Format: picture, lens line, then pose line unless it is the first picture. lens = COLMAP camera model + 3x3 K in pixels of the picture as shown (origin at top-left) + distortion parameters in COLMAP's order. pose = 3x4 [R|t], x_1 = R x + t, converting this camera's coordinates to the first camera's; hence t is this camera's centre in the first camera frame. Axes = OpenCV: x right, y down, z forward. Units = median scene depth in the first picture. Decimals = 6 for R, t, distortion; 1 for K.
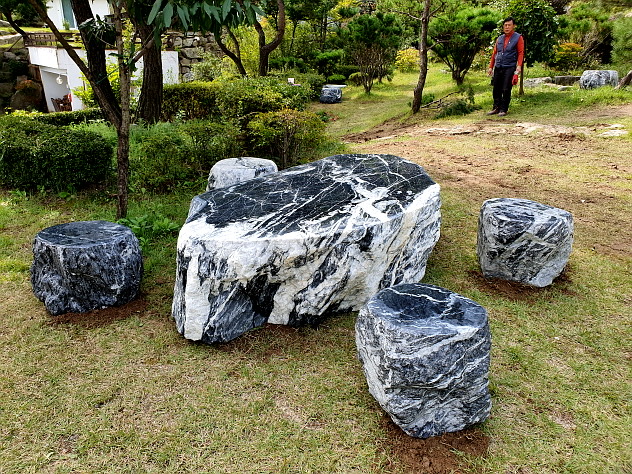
lens RADIAL K [[483.7, 0, 316.0], [0, 483.7, 237.5], [0, 0, 1]] dist [0.046266, -0.000122]
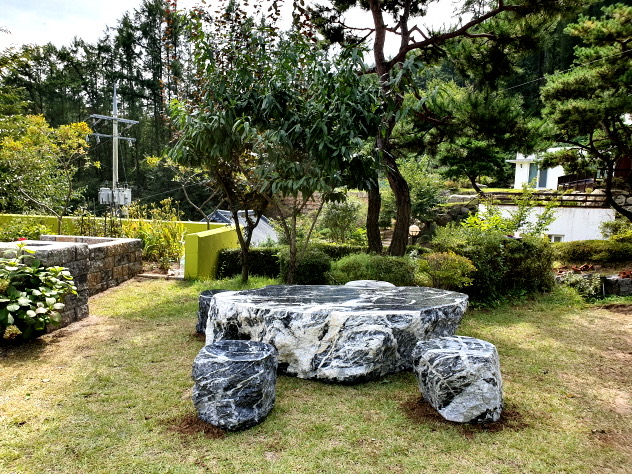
lens RADIAL K [[483.7, 0, 316.7], [0, 483.7, 237.4], [0, 0, 1]] dist [0.046266, -0.000122]
pose [[0.661190, 0.076033, -0.746355, 1.205983], [-0.294023, 0.941526, -0.164557, -0.015436], [0.690201, 0.328249, 0.644884, -0.002545]]
